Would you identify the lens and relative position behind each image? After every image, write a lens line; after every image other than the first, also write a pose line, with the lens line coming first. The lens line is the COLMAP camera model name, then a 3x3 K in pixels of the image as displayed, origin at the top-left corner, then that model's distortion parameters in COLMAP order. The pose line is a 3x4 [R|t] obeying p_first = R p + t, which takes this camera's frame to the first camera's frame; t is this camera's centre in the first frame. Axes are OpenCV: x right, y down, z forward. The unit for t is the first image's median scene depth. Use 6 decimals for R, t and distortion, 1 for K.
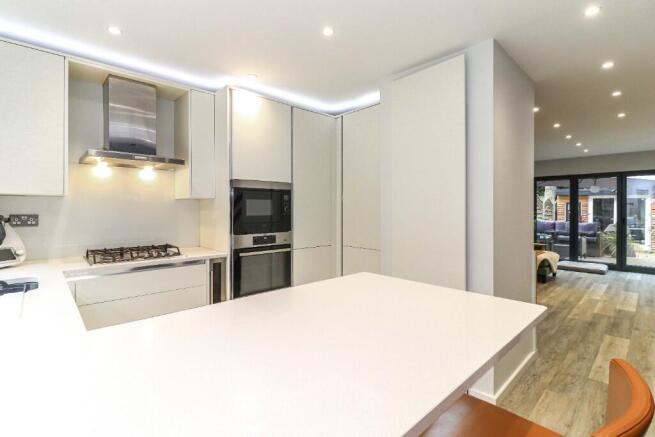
lens RADIAL K [[314.4, 0, 320.5], [0, 314.4, 207.4], [0, 0, 1]] dist [-0.002292, -0.001434]
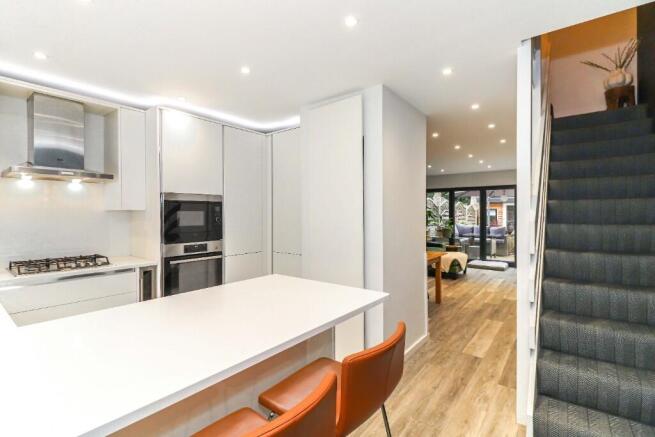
lens RADIAL K [[313.1, 0, 324.8], [0, 313.1, 213.6], [0, 0, 1]] dist [0.002366, -0.009776]
pose [[0.986974, -0.001558, 0.160870, 0.087576], [0.000821, 0.999989, 0.004647, -0.021086], [-0.160875, -0.004455, 0.986965, -0.136309]]
